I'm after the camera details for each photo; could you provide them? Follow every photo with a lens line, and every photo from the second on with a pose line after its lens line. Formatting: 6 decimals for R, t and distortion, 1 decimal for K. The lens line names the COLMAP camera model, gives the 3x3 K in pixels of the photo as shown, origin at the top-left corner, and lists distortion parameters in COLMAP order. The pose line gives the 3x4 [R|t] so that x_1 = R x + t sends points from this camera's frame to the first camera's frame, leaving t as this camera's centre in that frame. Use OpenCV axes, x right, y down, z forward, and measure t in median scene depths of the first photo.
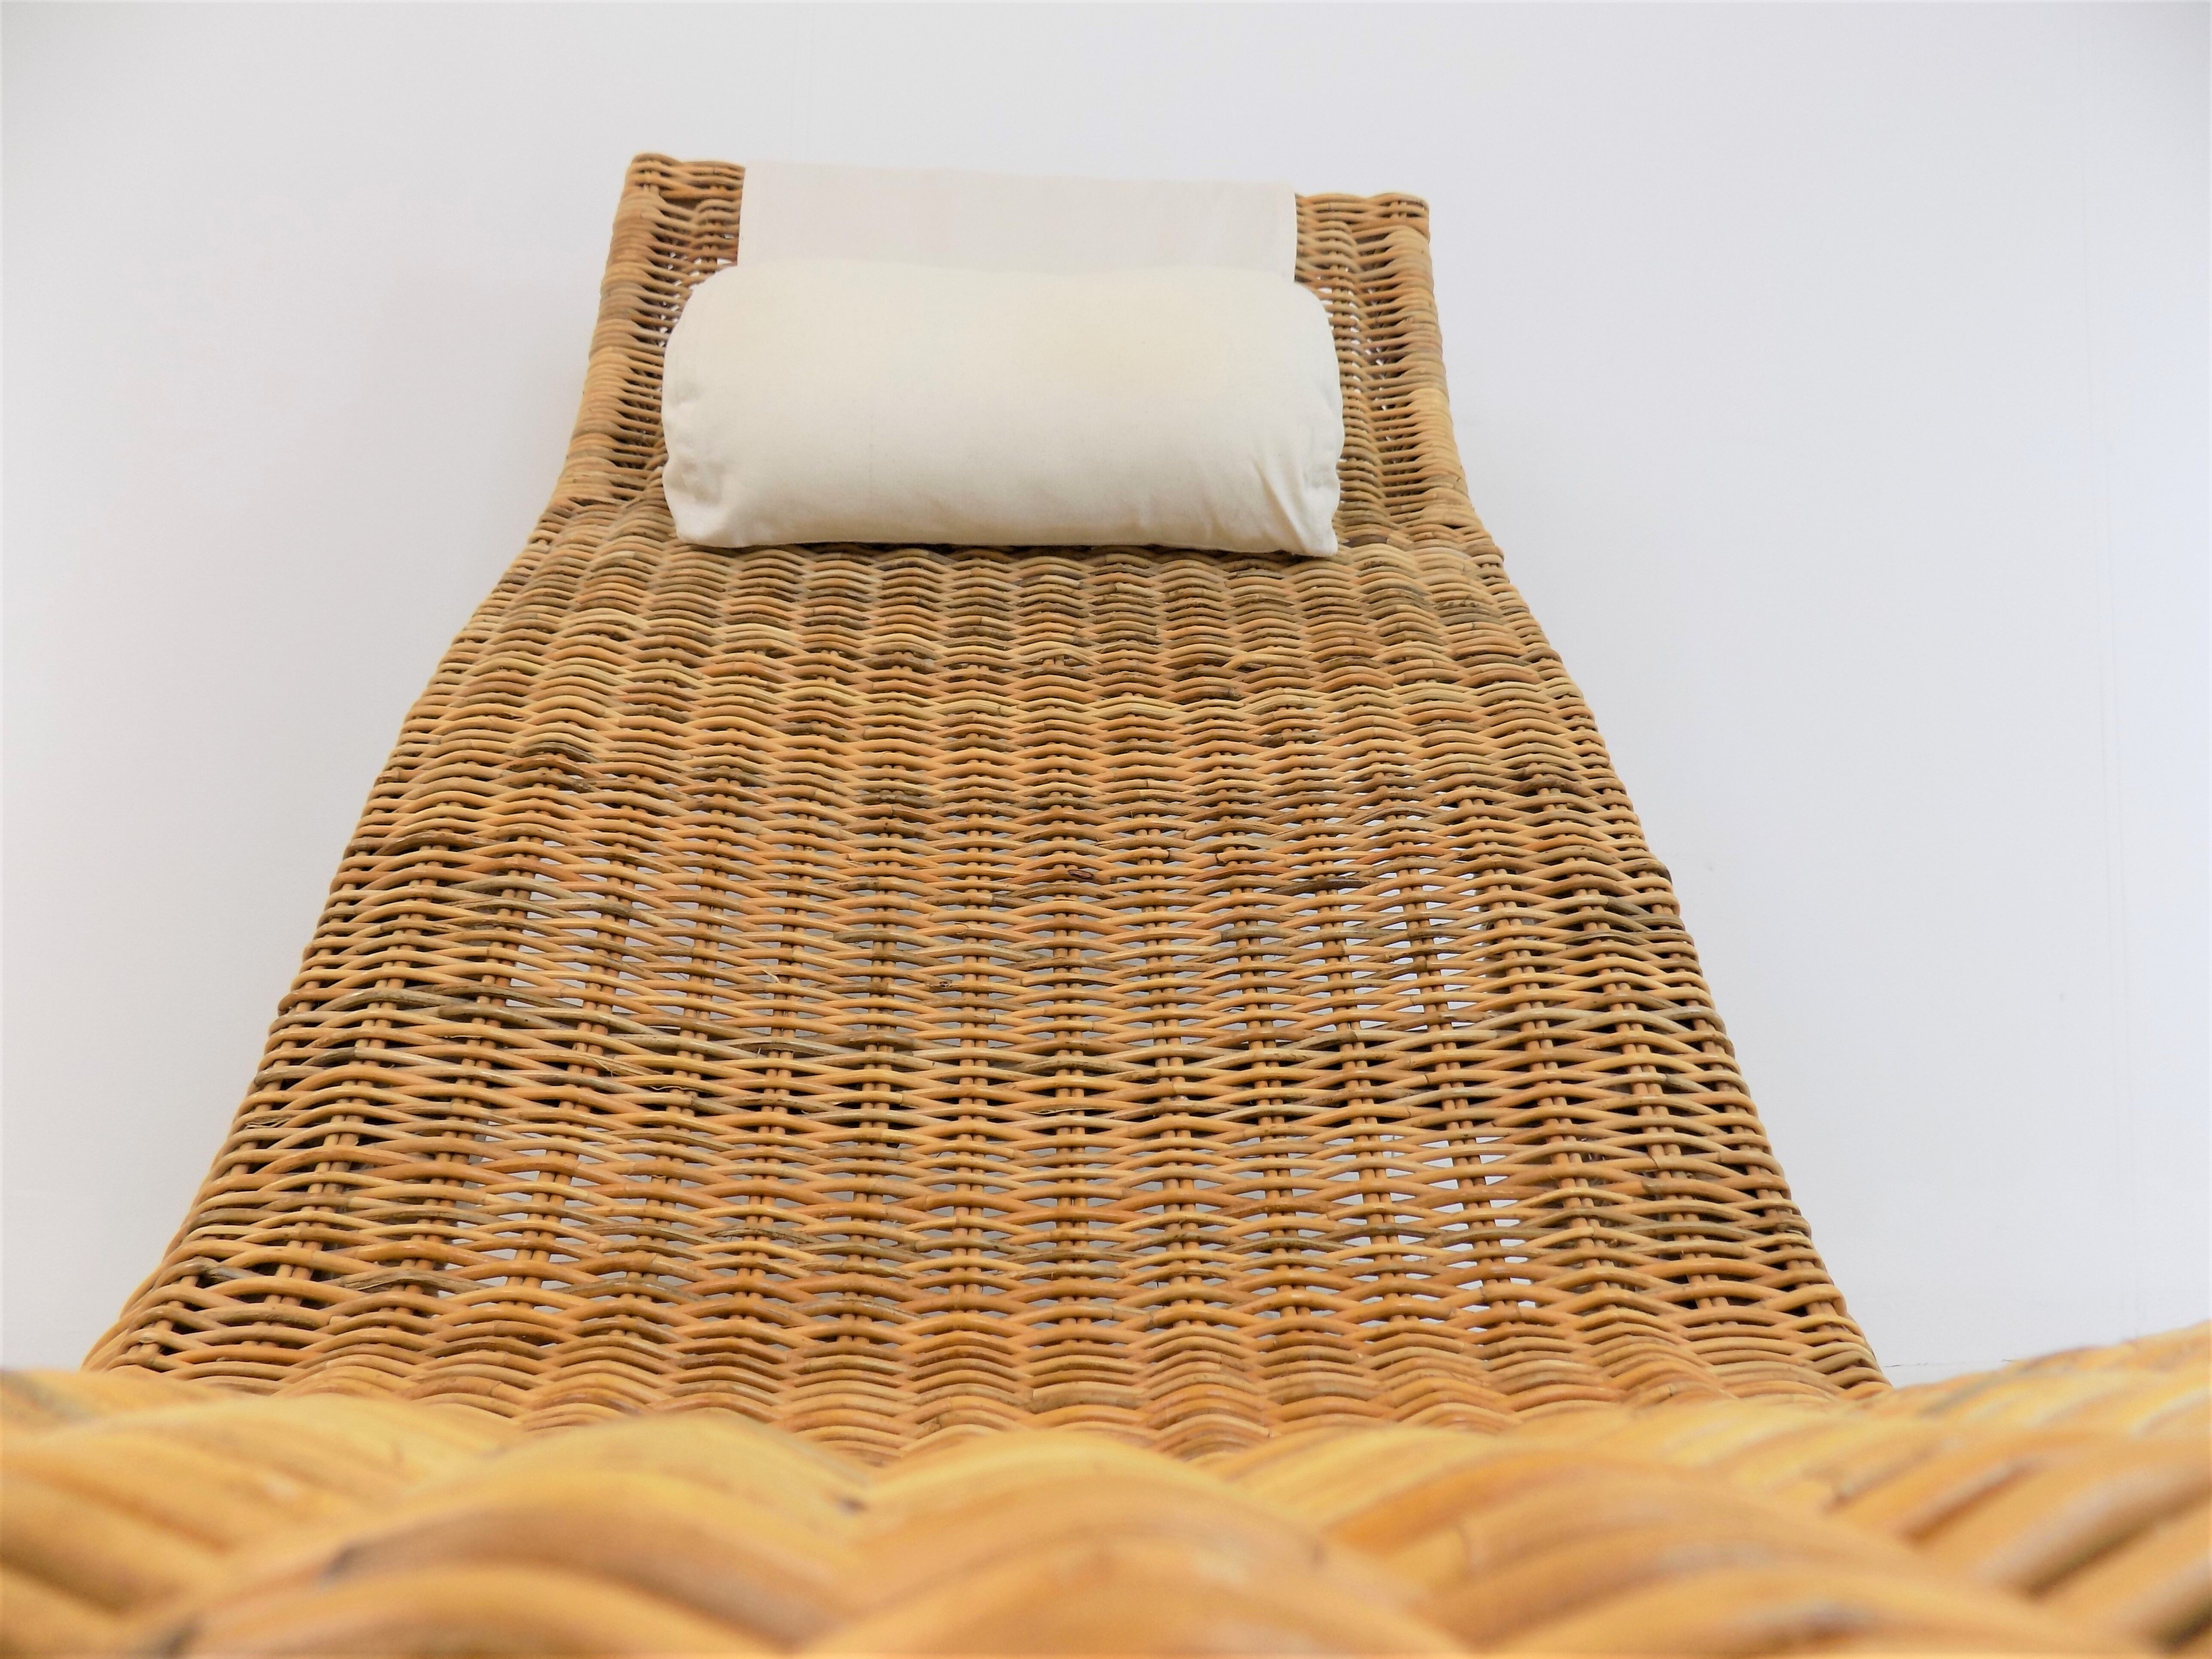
lens RADIAL K [[1464.9, 0, 1106.0], [0, 1464.9, 829.5], [0, 0, 1]] dist [-0.056458, 0.001407]
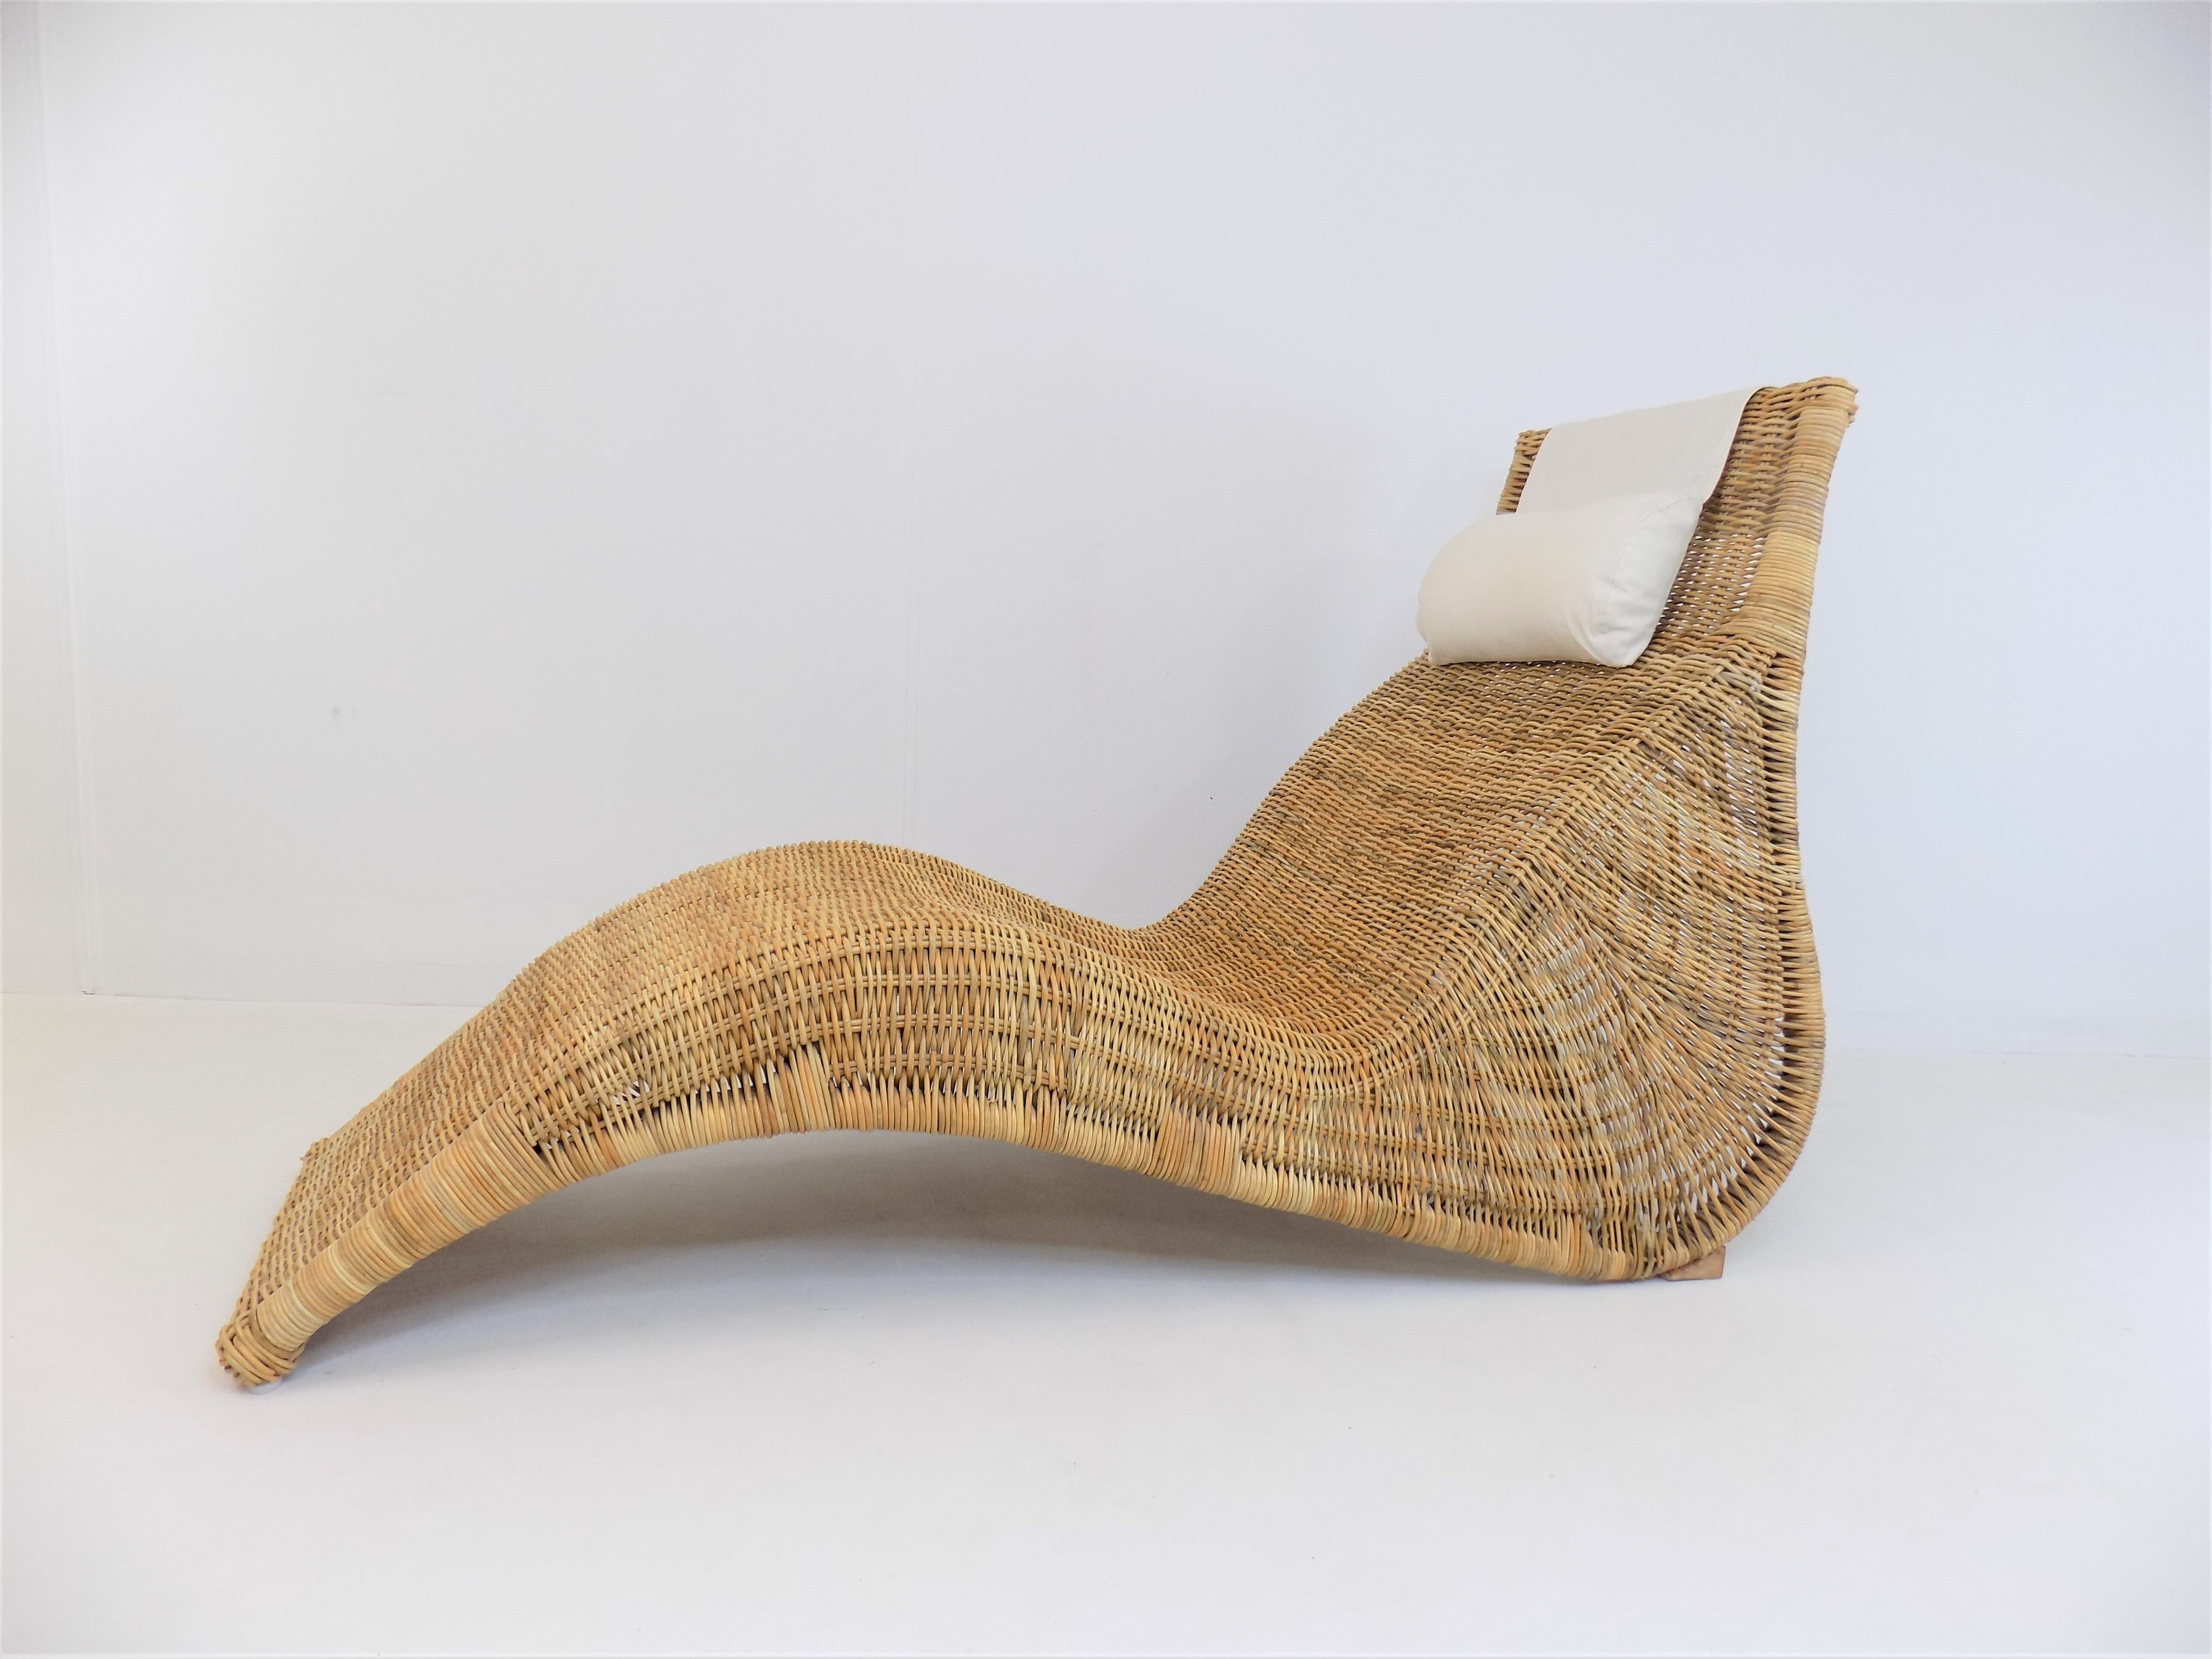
lens RADIAL K [[1464.9, 0, 1106.0], [0, 1464.9, 829.5], [0, 0, 1]] dist [-0.056458, 0.001407]
pose [[0.253475, 0.121219, -0.959717, 1.920750], [0.040749, 0.989899, 0.135794, -0.282598], [0.966483, -0.073528, 0.245975, -0.112337]]
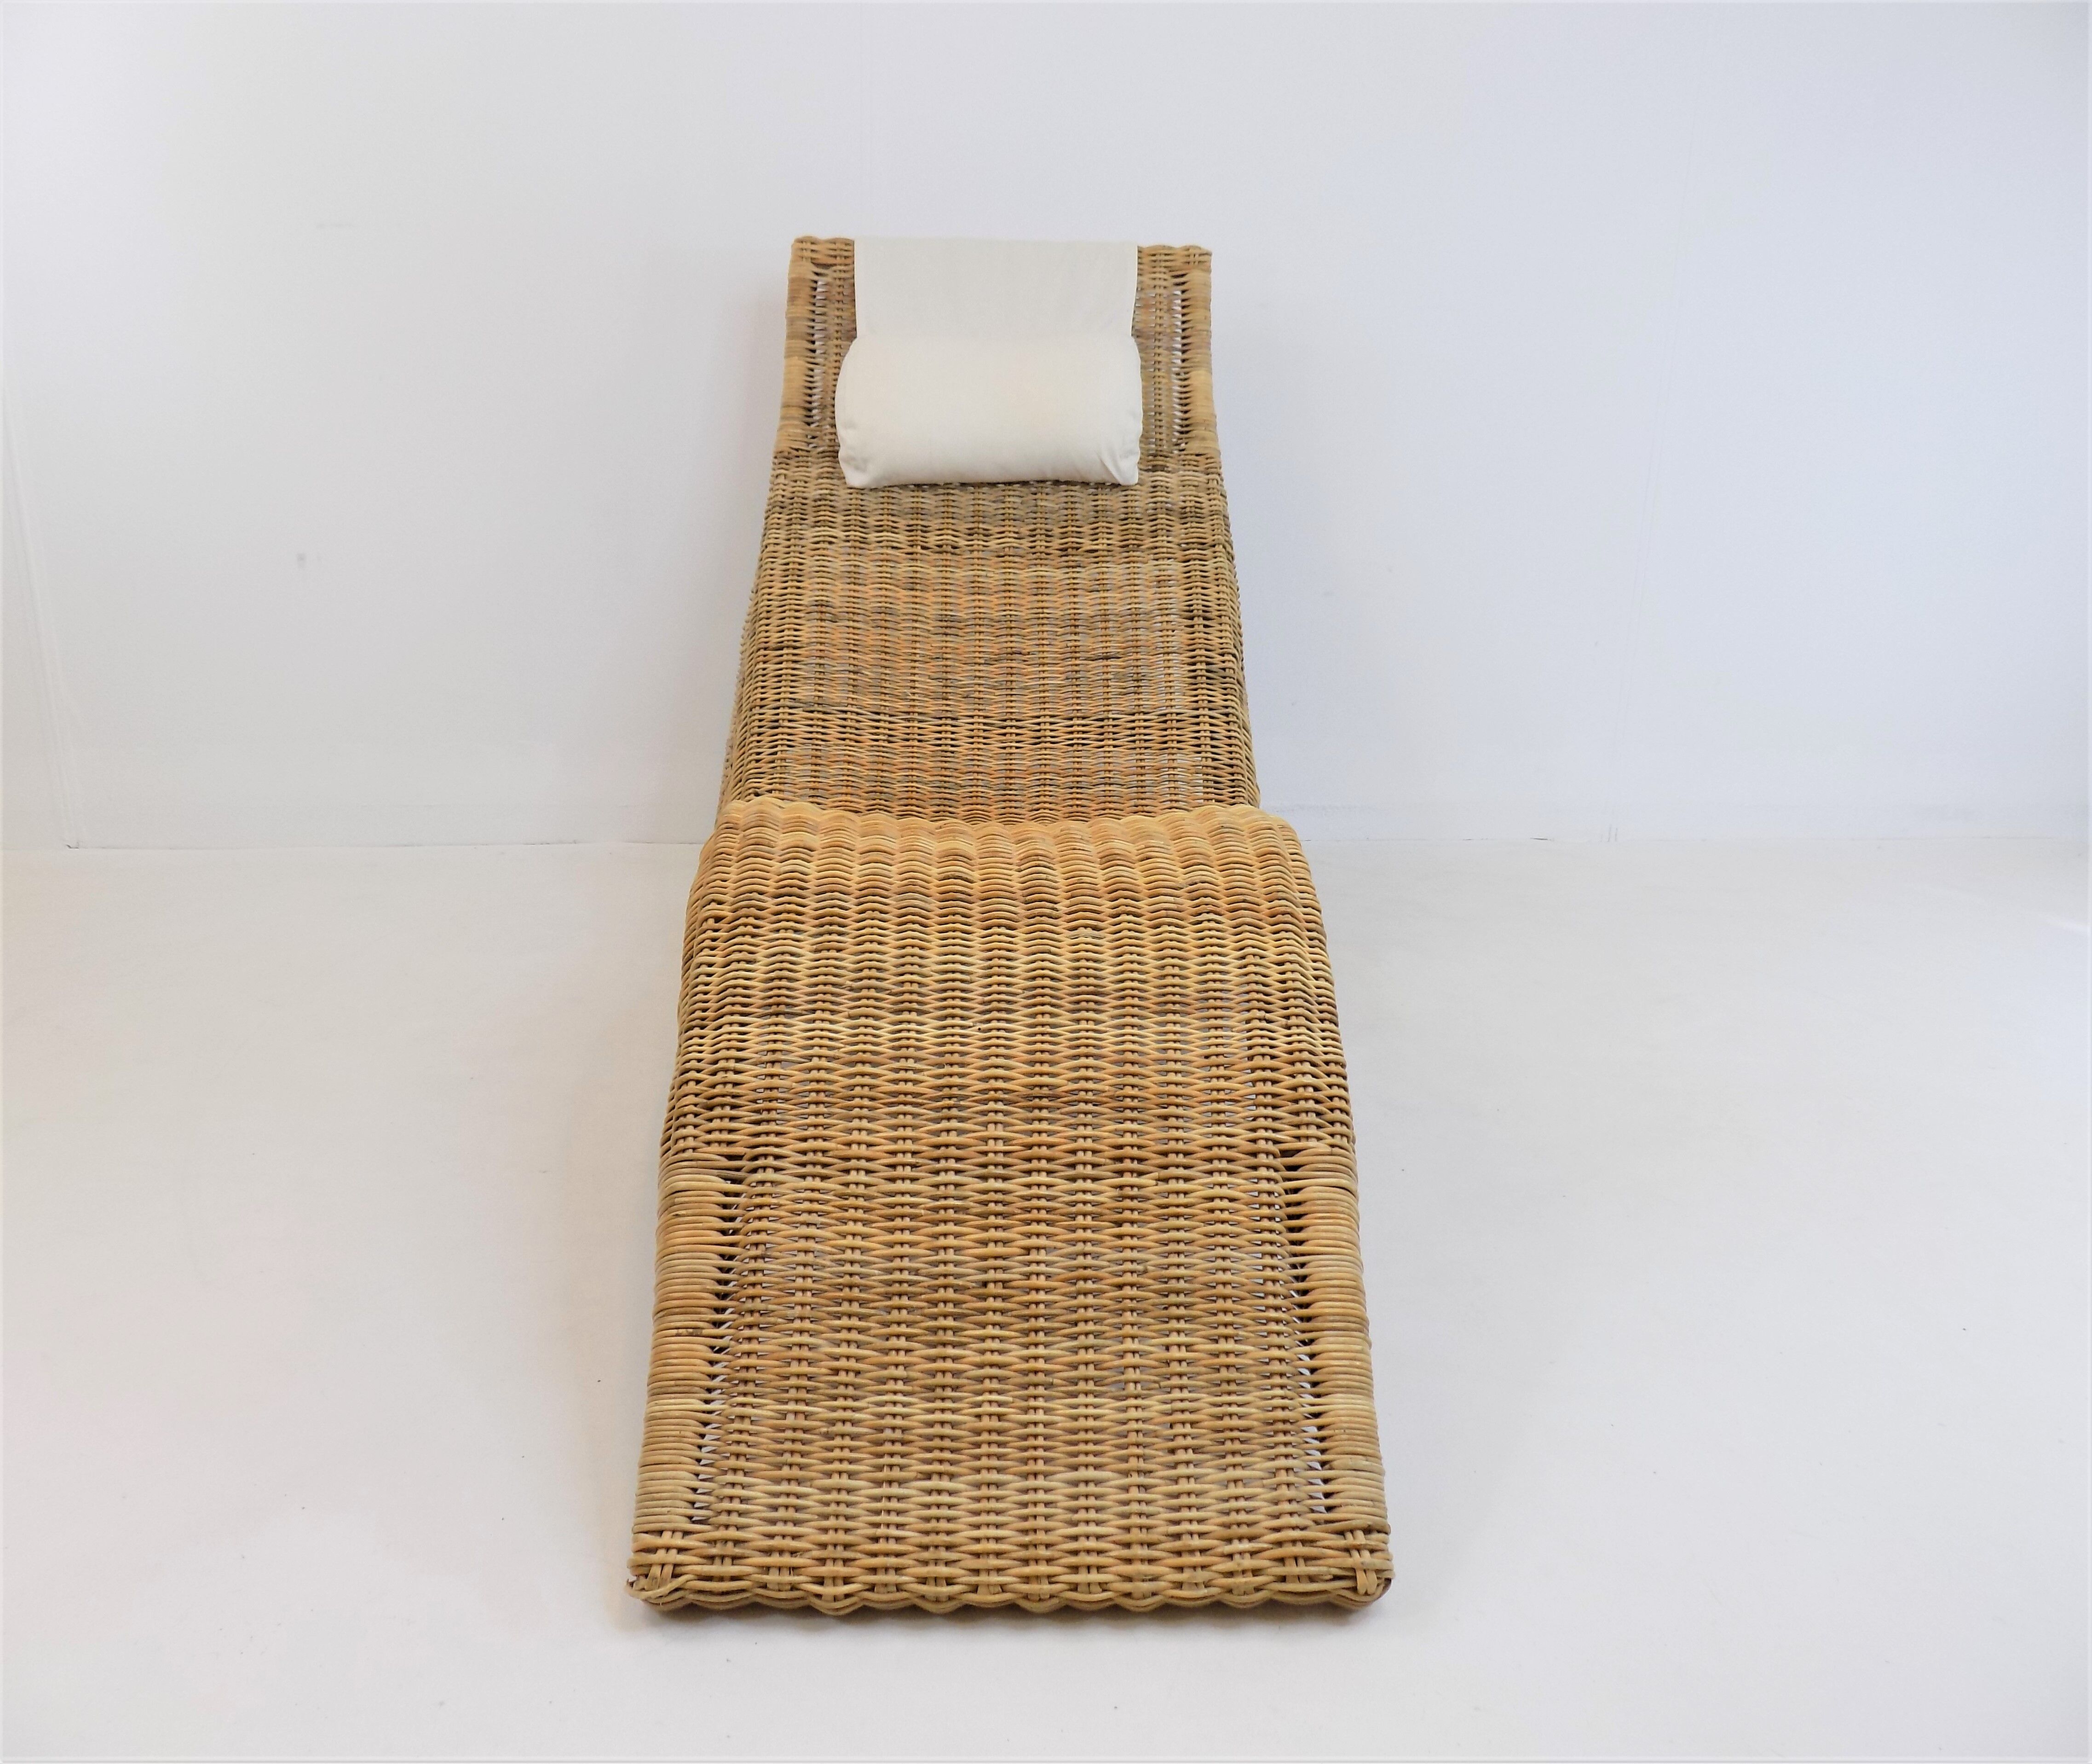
lens RADIAL K [[1564.2, 0, 1018.5], [0, 1564.2, 881.6], [0, 0, 1]] dist [-0.027956, -0.000572]
pose [[0.998279, 0.019642, -0.055252, 0.131545], [0.001730, 0.931951, 0.362581, -0.529721], [0.058614, -0.362052, 0.930313, -1.574400]]
